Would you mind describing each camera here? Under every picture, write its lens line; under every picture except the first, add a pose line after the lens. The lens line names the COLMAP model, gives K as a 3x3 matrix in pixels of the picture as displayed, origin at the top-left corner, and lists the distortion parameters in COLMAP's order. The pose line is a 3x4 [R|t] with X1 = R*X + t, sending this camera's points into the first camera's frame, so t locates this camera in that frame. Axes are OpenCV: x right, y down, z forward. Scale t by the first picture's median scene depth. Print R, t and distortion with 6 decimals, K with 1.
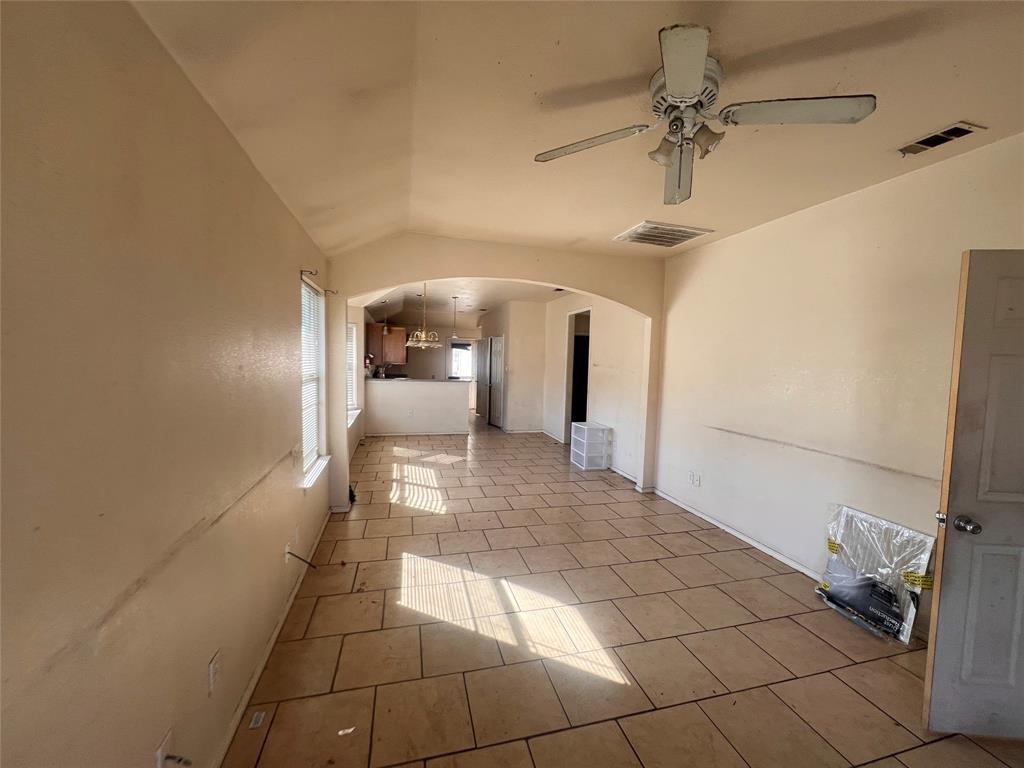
lens RADIAL K [[408.5, 0, 512.5], [0, 408.5, 383.4], [0, 0, 1]] dist [-0.000552, -0.000210]
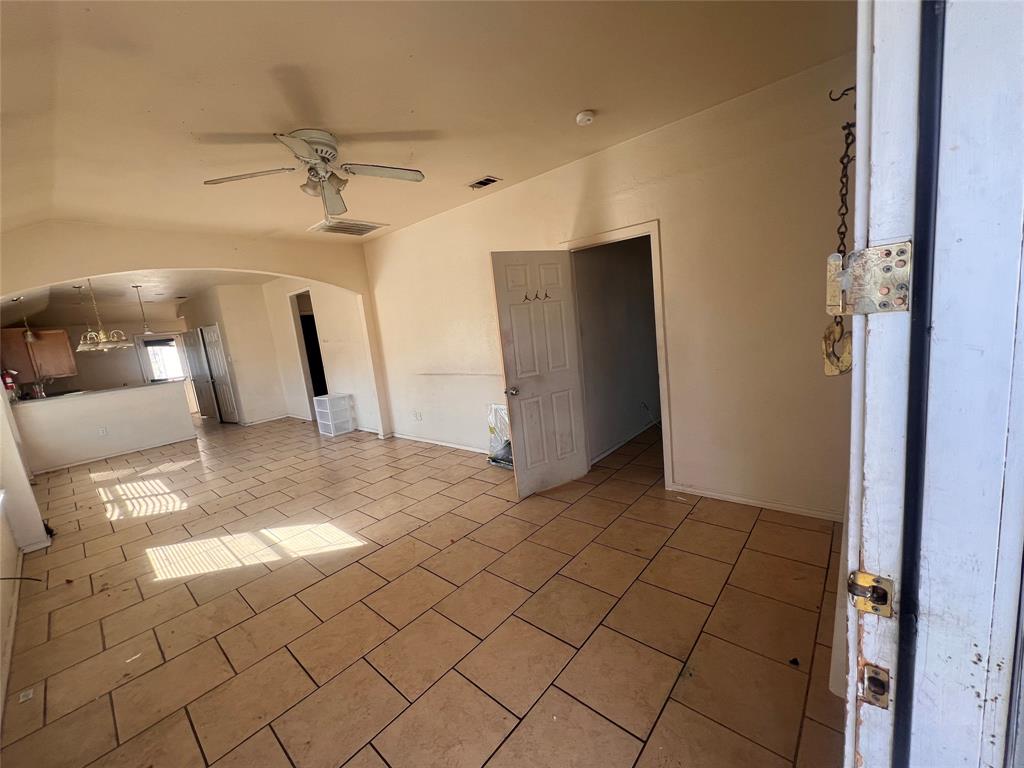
lens RADIAL K [[408.5, 0, 511.5], [0, 408.5, 383.5], [0, 0, 1]] dist [0.000342, 0.000212]
pose [[0.823301, -0.200701, 0.530938, 0.014399], [0.163152, 0.979602, 0.117309, 0.021152], [-0.543652, -0.009957, 0.839252, -0.198409]]
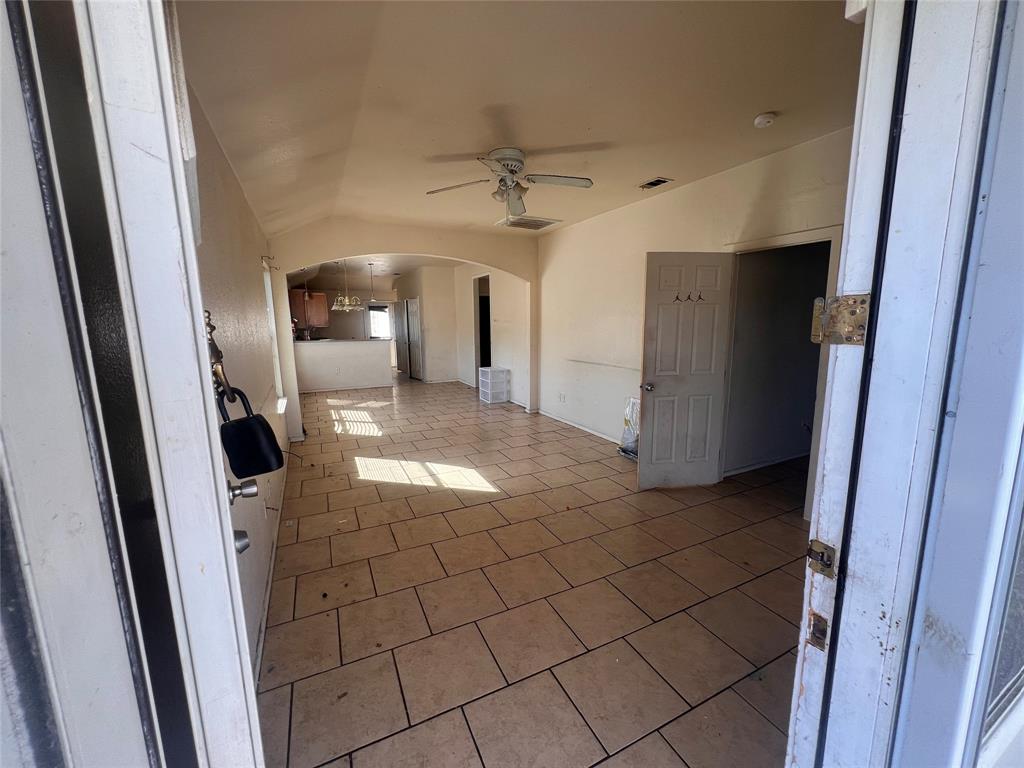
lens RADIAL K [[408.5, 0, 512.5], [0, 408.5, 383.4], [0, 0, 1]] dist [-0.000552, -0.000210]
pose [[0.980181, -0.066953, 0.186450, 0.012242], [0.048462, 0.993601, 0.102026, 0.023892], [-0.192087, -0.090969, 0.977153, -0.265679]]
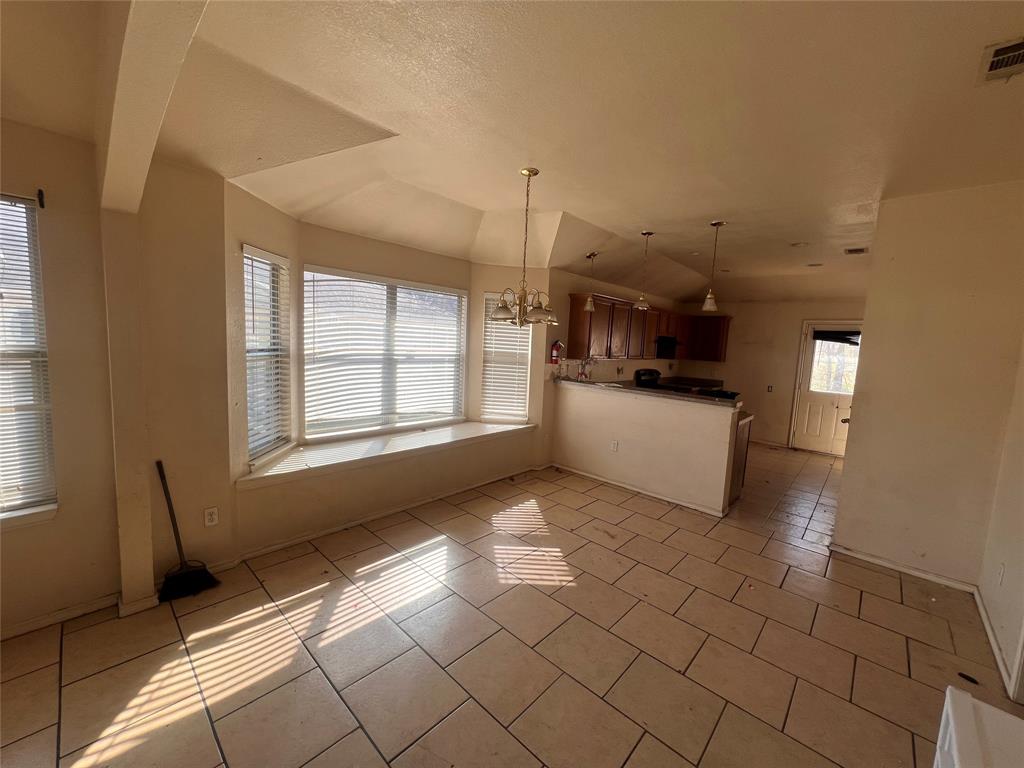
lens RADIAL K [[408.5, 0, 512.5], [0, 408.5, 383.4], [0, 0, 1]] dist [-0.000552, -0.000210]
pose [[0.533101, 0.093381, -0.840883, 0.208349], [-0.090269, 0.994495, 0.053211, -0.045619], [0.841222, 0.047539, 0.538595, 0.795327]]
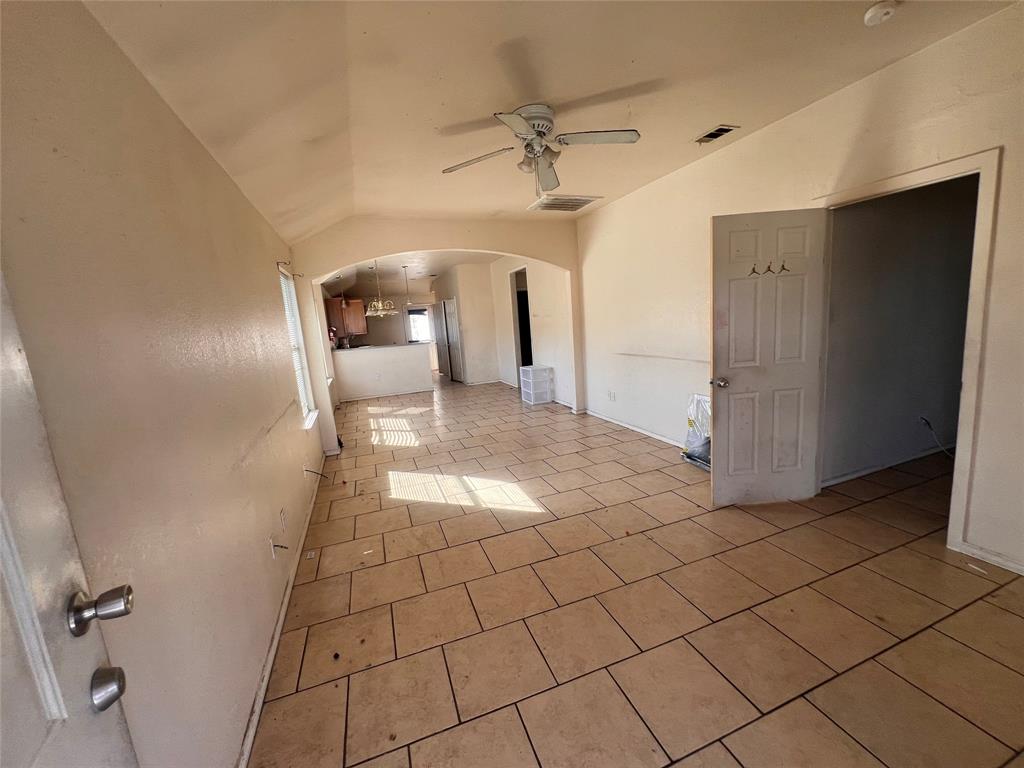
lens RADIAL K [[408.5, 0, 512.5], [0, 408.5, 383.4], [0, 0, 1]] dist [-0.000552, -0.000210]
pose [[0.990348, -0.116744, 0.074707, 0.035986], [0.108948, 0.988896, 0.101070, 0.024250], [-0.085677, -0.091956, 0.992070, -0.180507]]
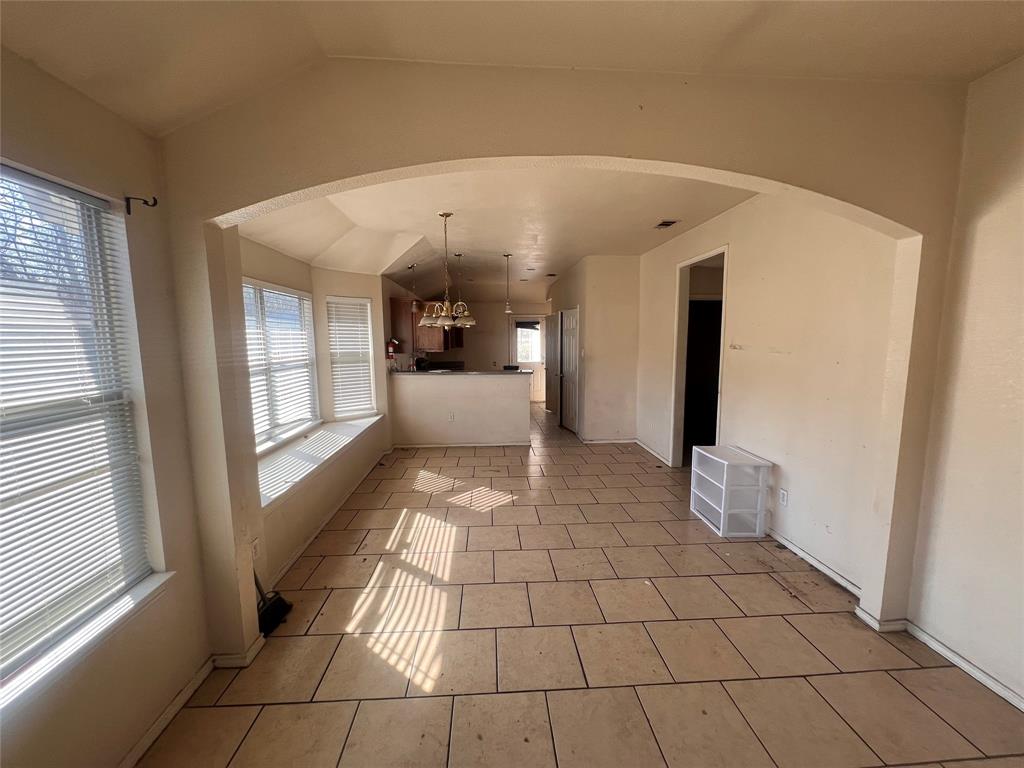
lens RADIAL K [[407.5, 0, 510.8], [0, 407.5, 383.4], [0, 0, 1]] dist [-0.000844, -0.000127]
pose [[0.979013, -0.009528, -0.203577, 0.010282], [0.019570, 0.998686, 0.047370, -0.030548], [0.202858, -0.050360, 0.977912, 0.423744]]
